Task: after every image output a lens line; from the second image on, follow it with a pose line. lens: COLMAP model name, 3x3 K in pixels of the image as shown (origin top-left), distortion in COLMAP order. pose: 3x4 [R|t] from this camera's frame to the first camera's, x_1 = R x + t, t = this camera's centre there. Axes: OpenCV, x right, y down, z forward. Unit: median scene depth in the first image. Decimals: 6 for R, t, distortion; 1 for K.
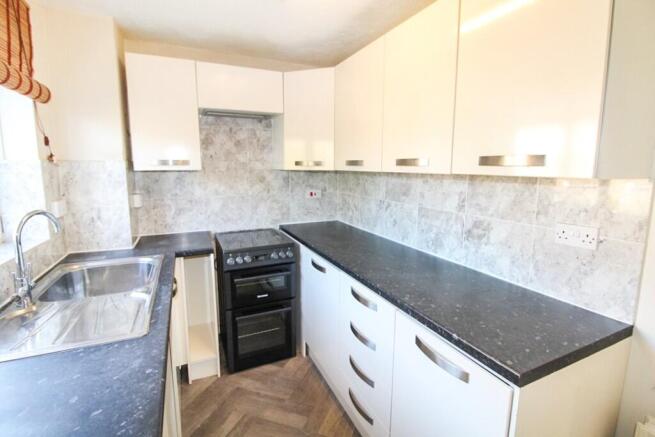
lens RADIAL K [[317.3, 0, 325.9], [0, 317.3, 211.6], [0, 0, 1]] dist [0.001003, -0.008093]
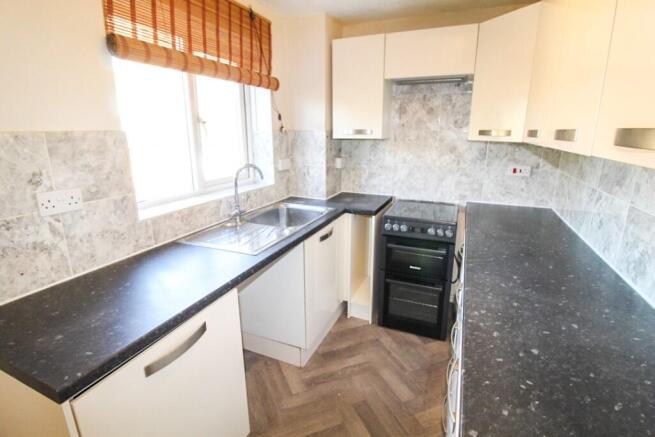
lens RADIAL K [[317.3, 0, 325.9], [0, 317.3, 211.6], [0, 0, 1]] dist [0.001003, -0.008093]
pose [[0.670917, 0.183142, -0.718560, 0.302690], [-0.107148, 0.982795, 0.150445, -0.029283], [0.733750, -0.023944, 0.678997, 0.118783]]
